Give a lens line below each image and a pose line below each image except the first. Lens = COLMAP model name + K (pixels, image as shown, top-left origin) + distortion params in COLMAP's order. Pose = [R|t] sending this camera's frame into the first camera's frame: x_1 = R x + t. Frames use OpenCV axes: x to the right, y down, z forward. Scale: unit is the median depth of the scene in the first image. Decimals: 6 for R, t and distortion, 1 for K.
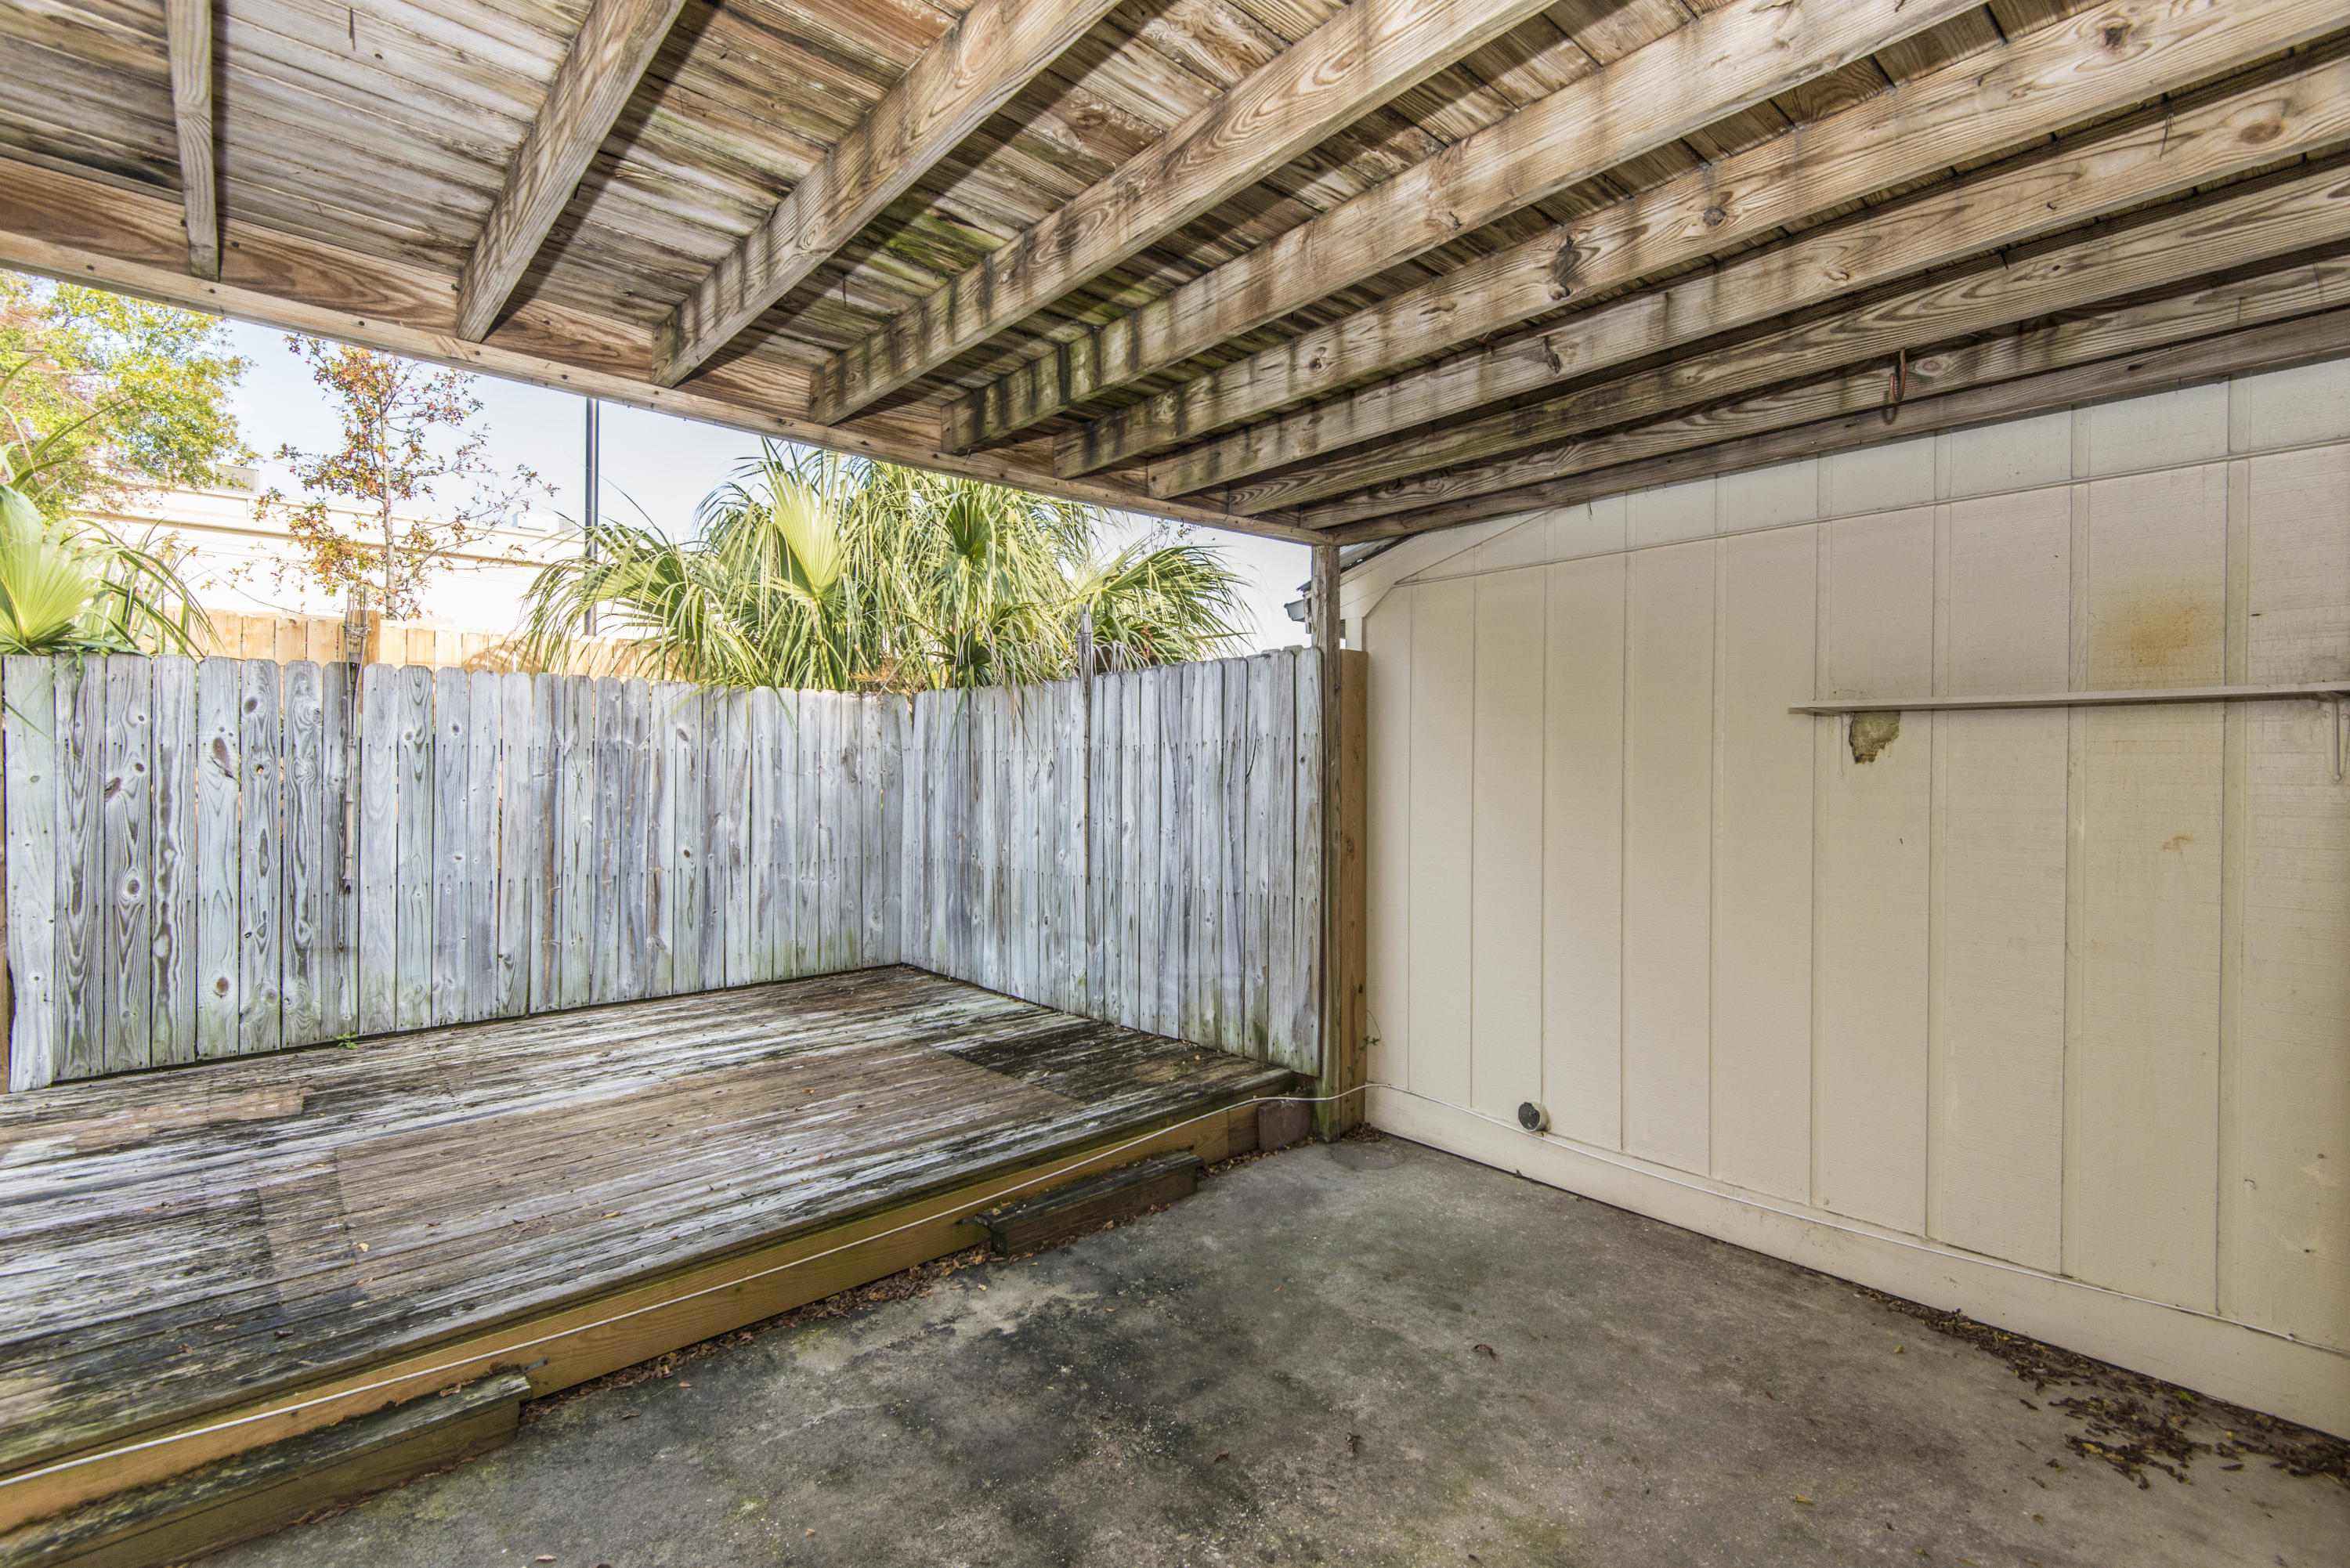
lens RADIAL K [[1059.4, 0, 1214.6], [0, 1059.4, 760.4], [0, 0, 1]] dist [0.028580, -0.013684]
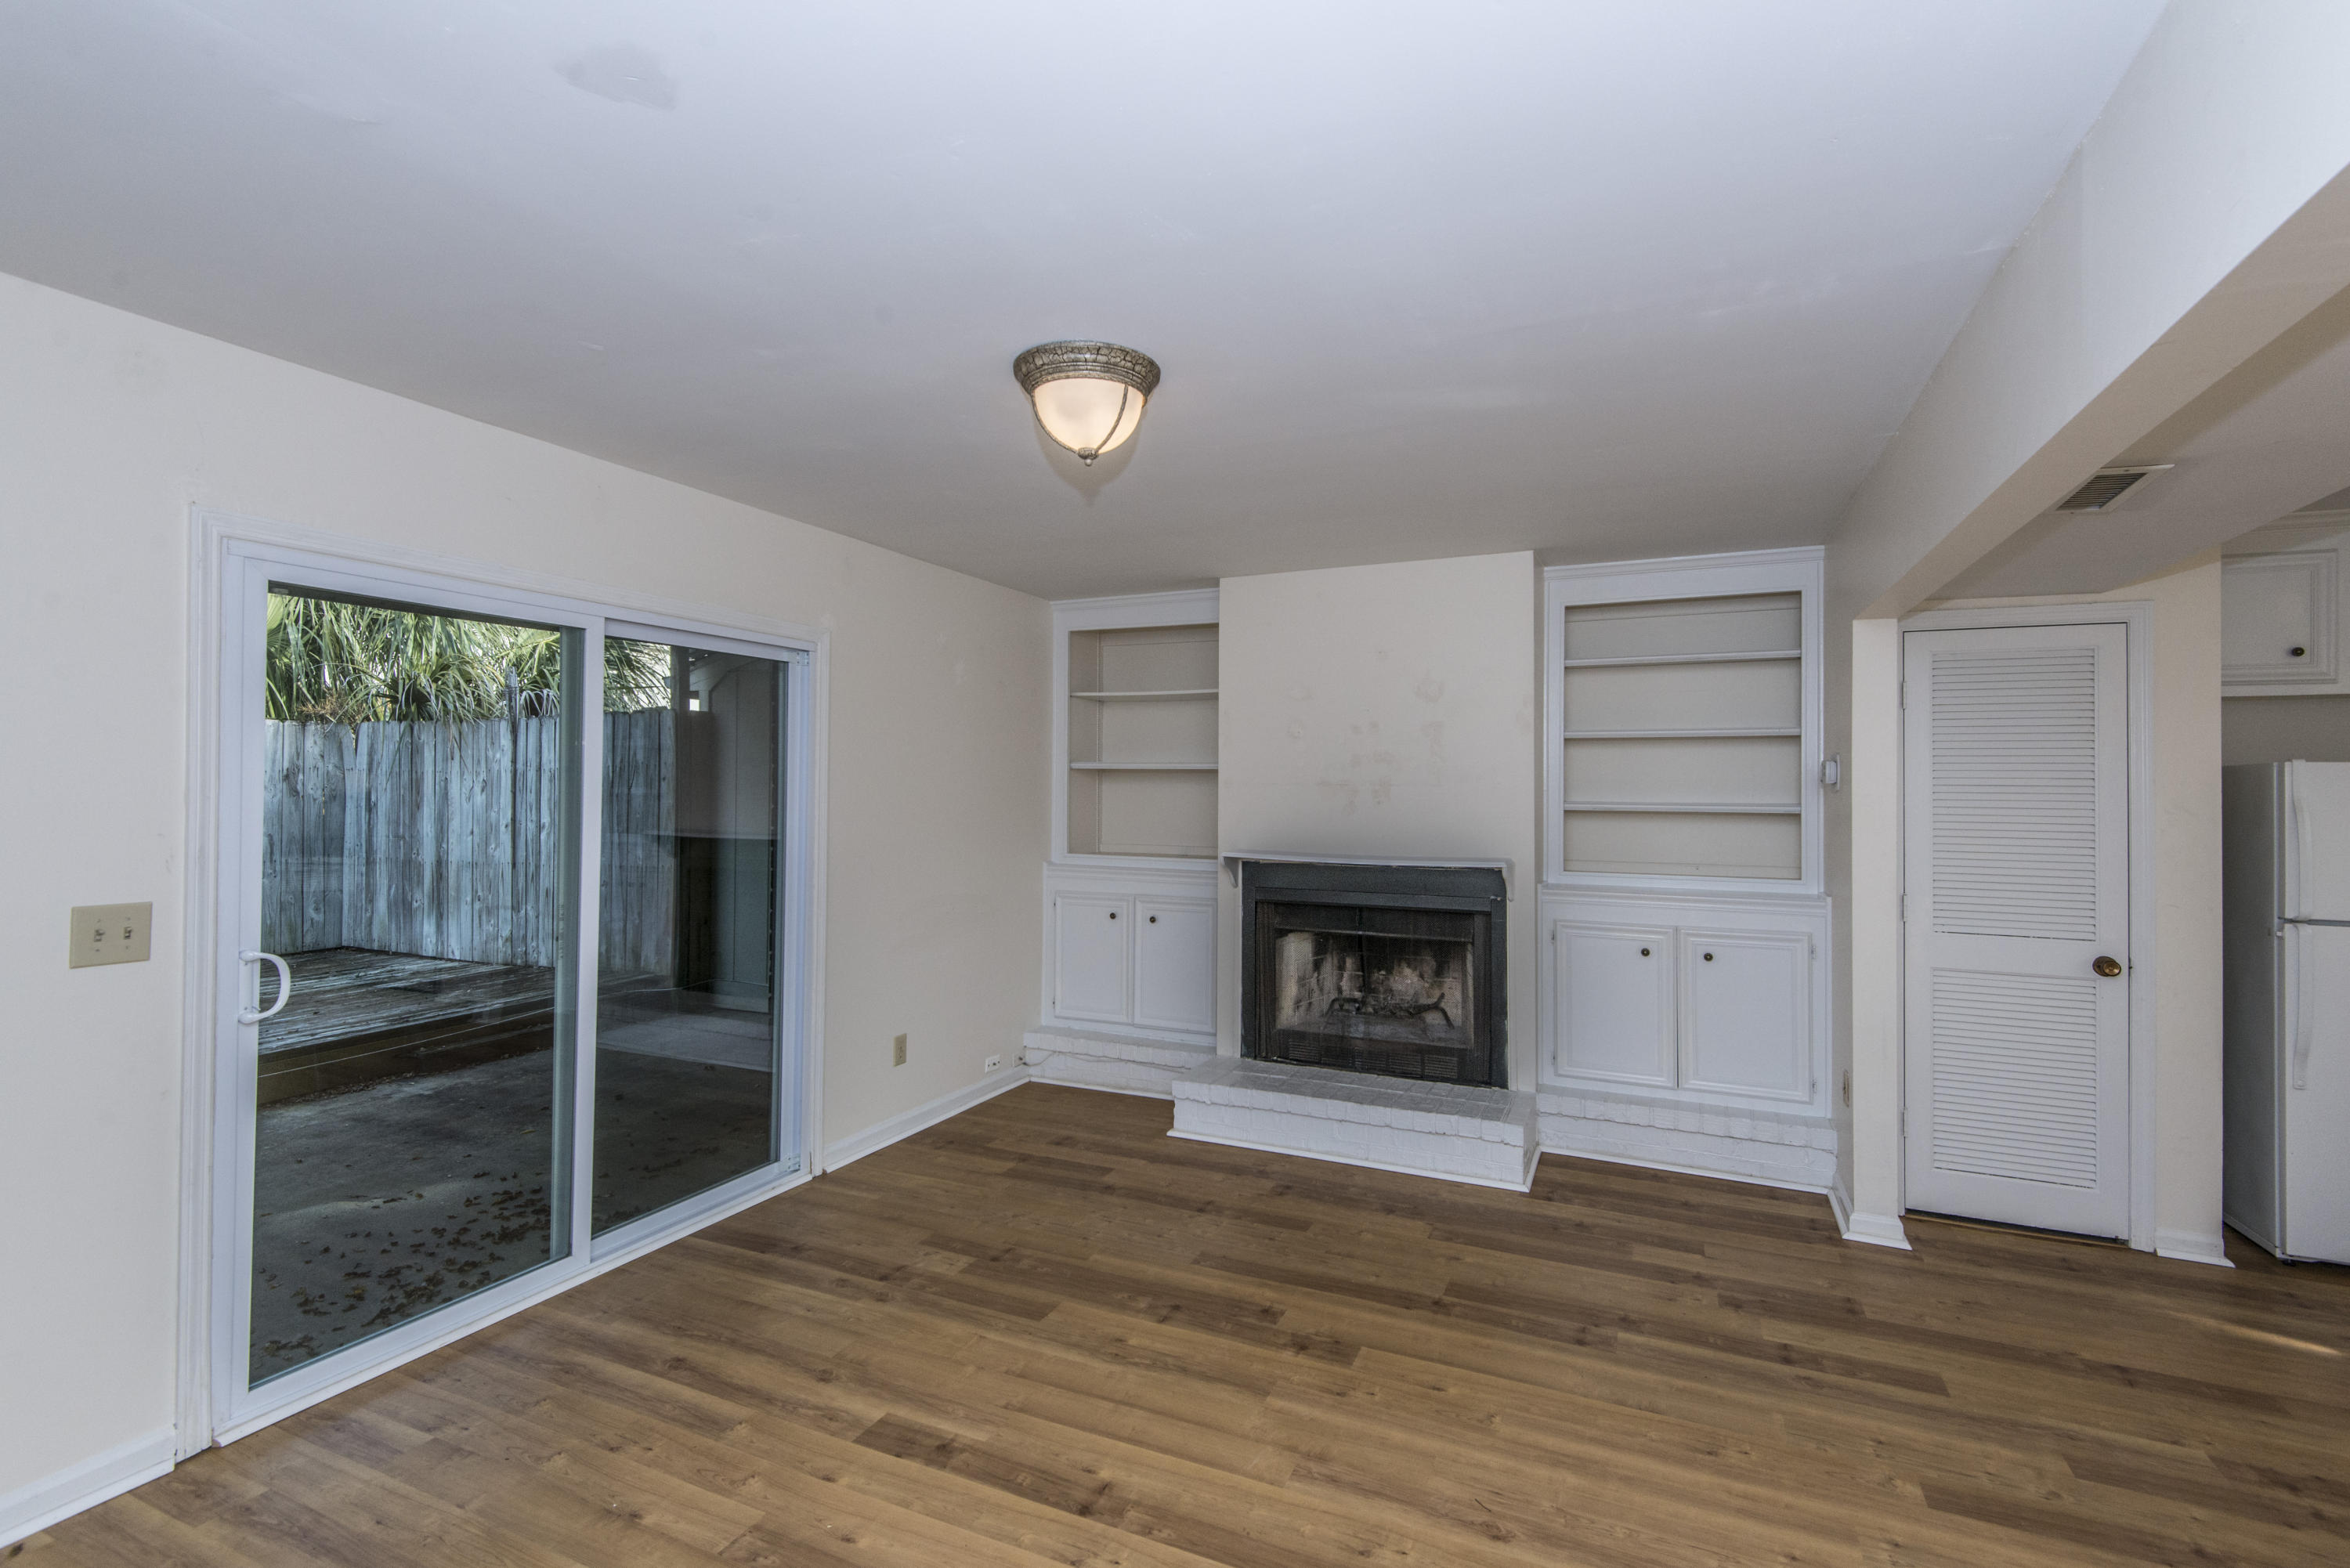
lens RADIAL K [[1059.4, 0, 1180.5], [0, 1059.4, 772.0], [0, 0, 1]] dist [0.028580, -0.013684]
pose [[0.925387, 0.007674, 0.378947, 0.152364], [-0.003064, 0.999914, -0.012767, 0.006470], [-0.379012, 0.010653, 0.925330, -0.604864]]
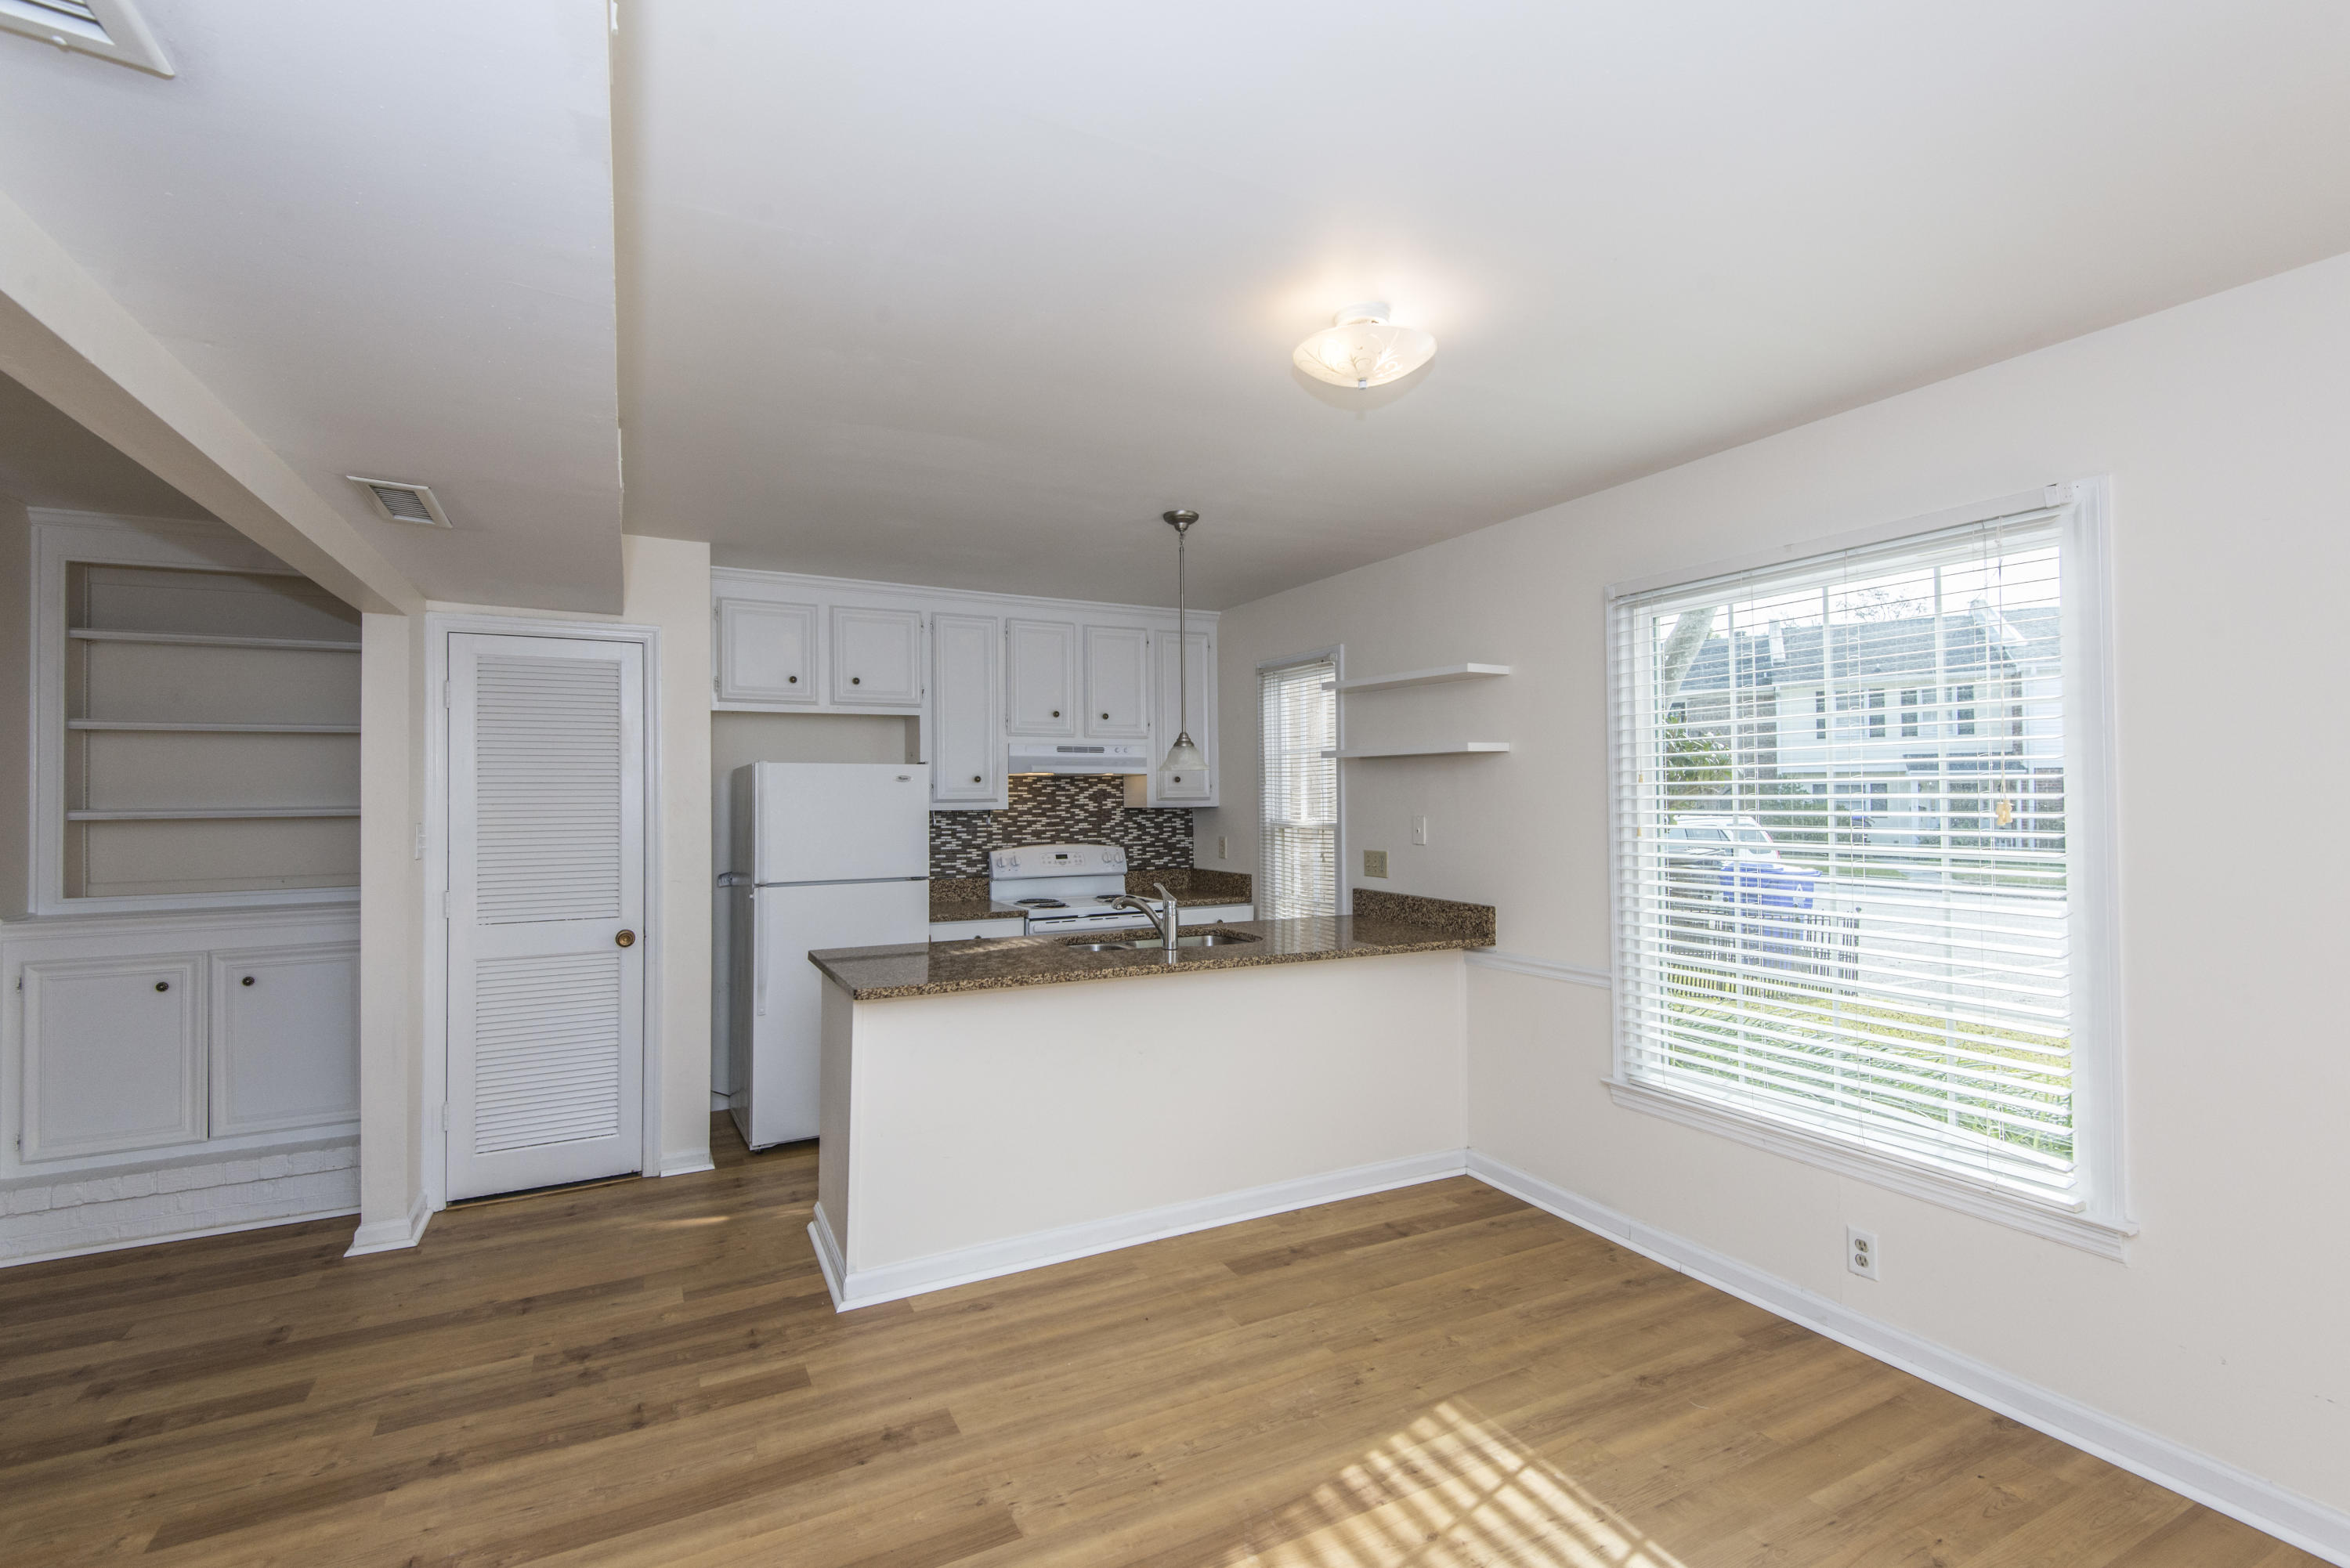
lens RADIAL K [[1059.4, 0, 1180.2], [0, 1059.4, 772.7], [0, 0, 1]] dist [0.028580, -0.013684]
pose [[0.272847, 0.009235, 0.962013, 0.295472], [0.010165, 0.999870, -0.012481, 0.010980], [-0.962004, 0.013185, 0.272718, -0.784394]]
